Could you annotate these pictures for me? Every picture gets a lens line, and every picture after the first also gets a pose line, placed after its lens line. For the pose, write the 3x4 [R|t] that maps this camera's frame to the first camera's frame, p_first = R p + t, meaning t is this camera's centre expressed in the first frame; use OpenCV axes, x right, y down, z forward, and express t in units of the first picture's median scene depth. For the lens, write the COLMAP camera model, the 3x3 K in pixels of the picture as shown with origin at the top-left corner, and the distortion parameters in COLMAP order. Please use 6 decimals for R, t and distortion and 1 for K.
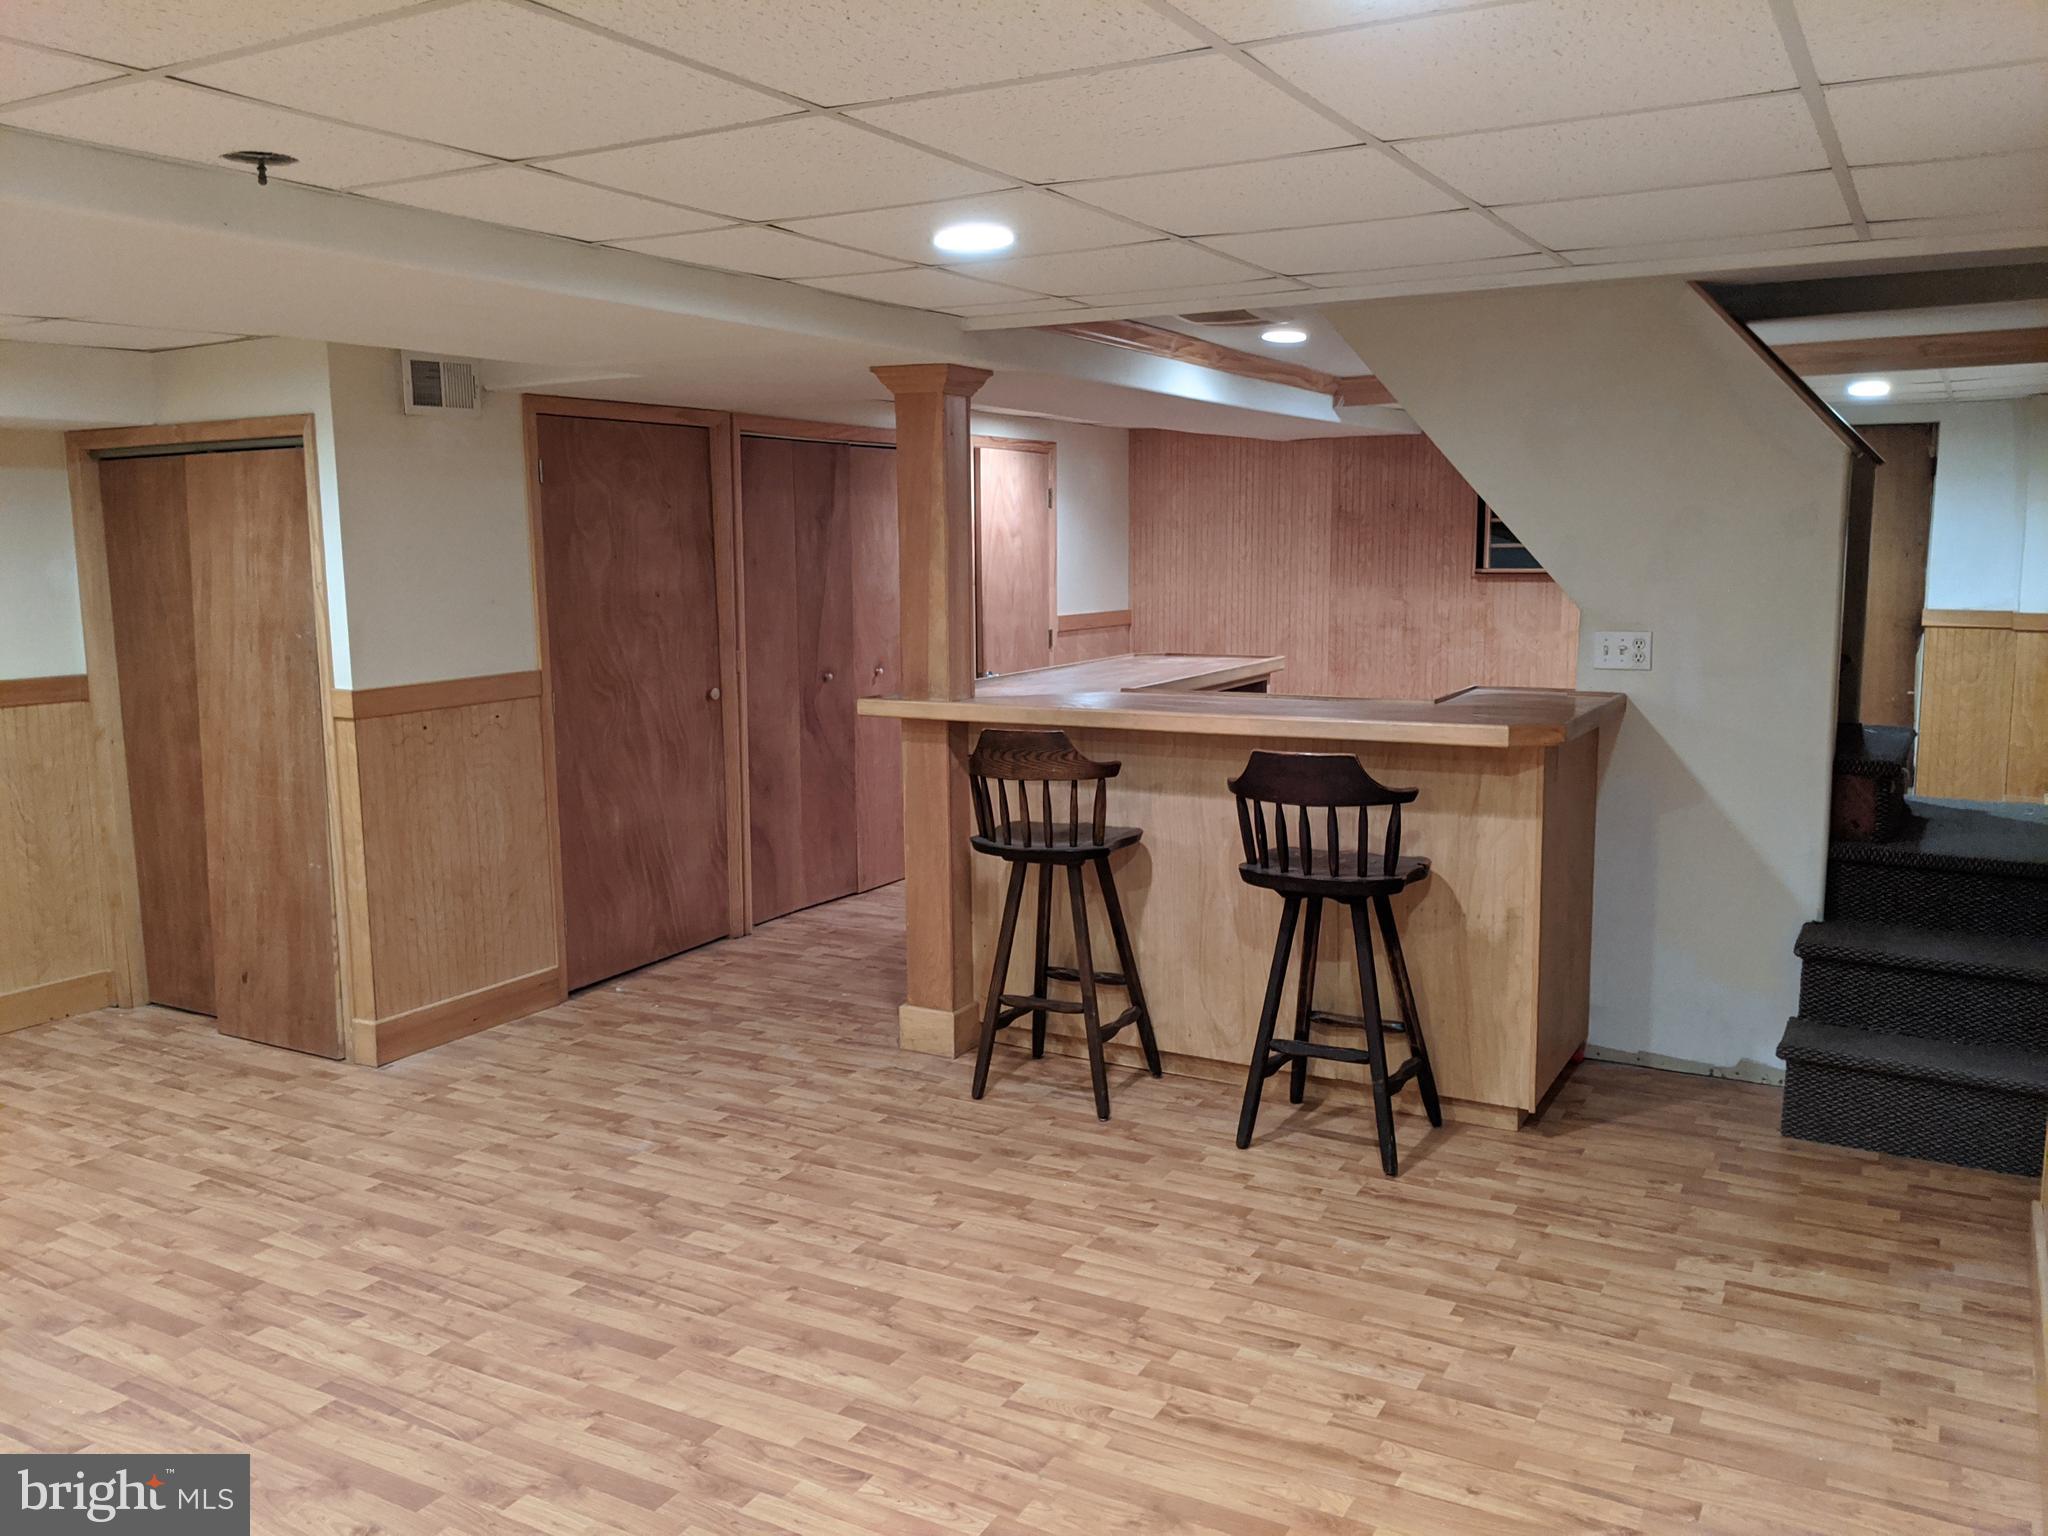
lens RADIAL K [[1638.7, 0, 1008.4], [0, 1638.7, 766.6], [0, 0, 1]] dist [0.096096, -0.192368]
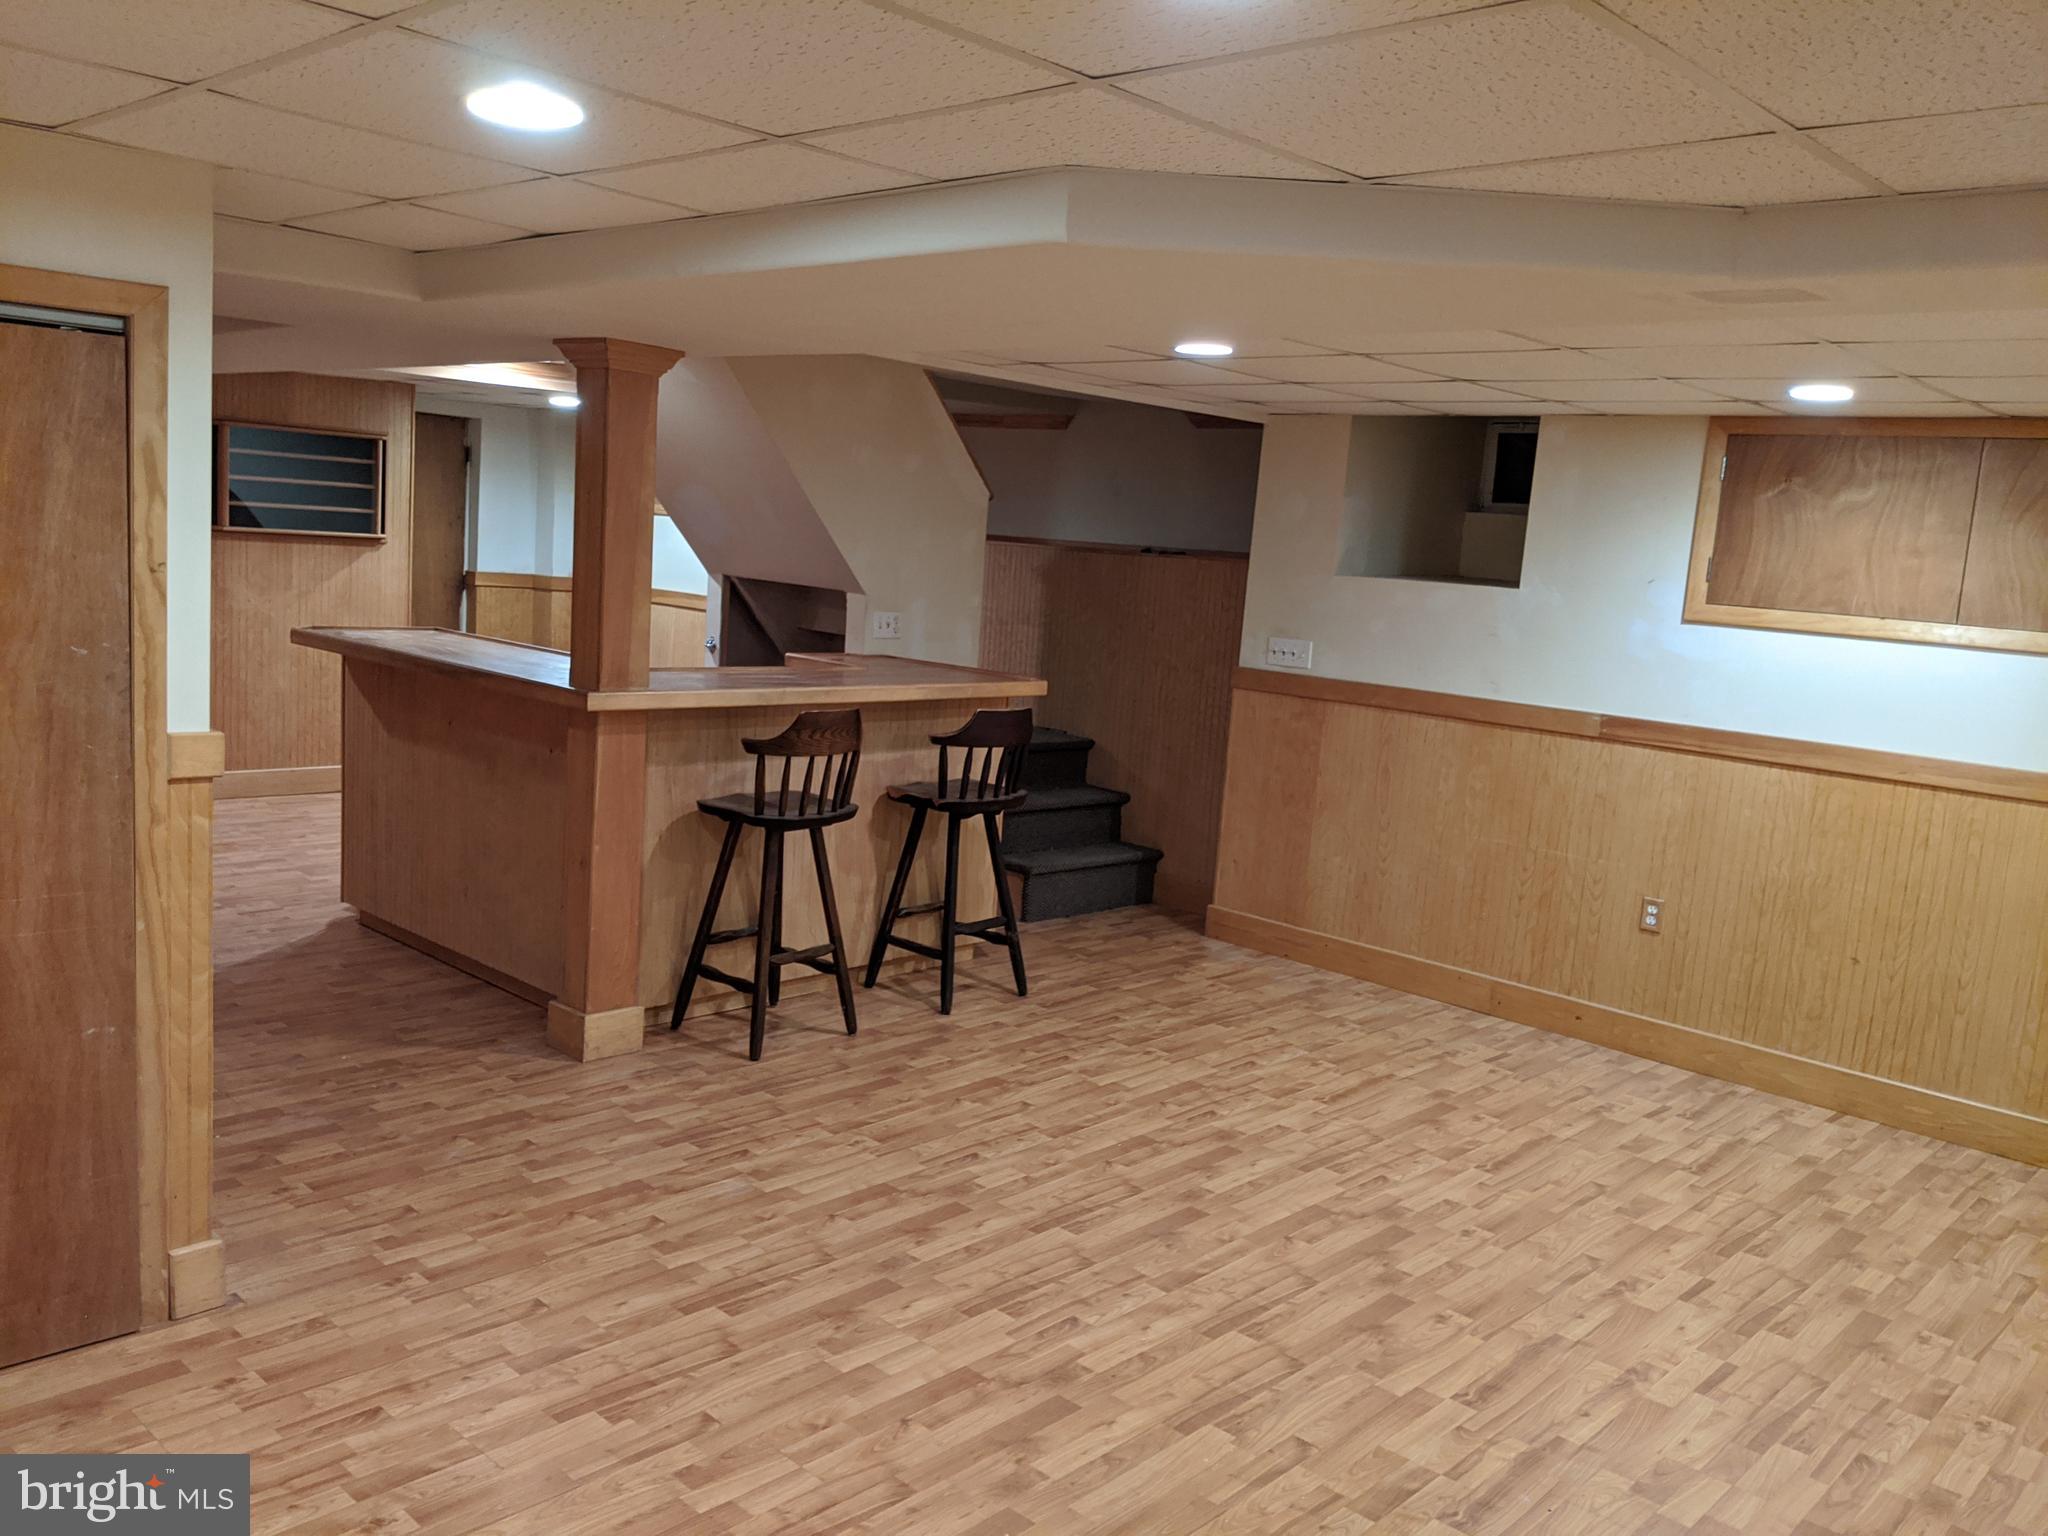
lens RADIAL K [[1638.7, 0, 1008.4], [0, 1638.7, 766.6], [0, 0, 1]] dist [0.096096, -0.192368]
pose [[0.242302, -0.111233, 0.963803, -1.173109], [0.065992, 0.992995, 0.098011, -0.096409], [-0.967954, 0.039855, 0.247945, 0.672607]]
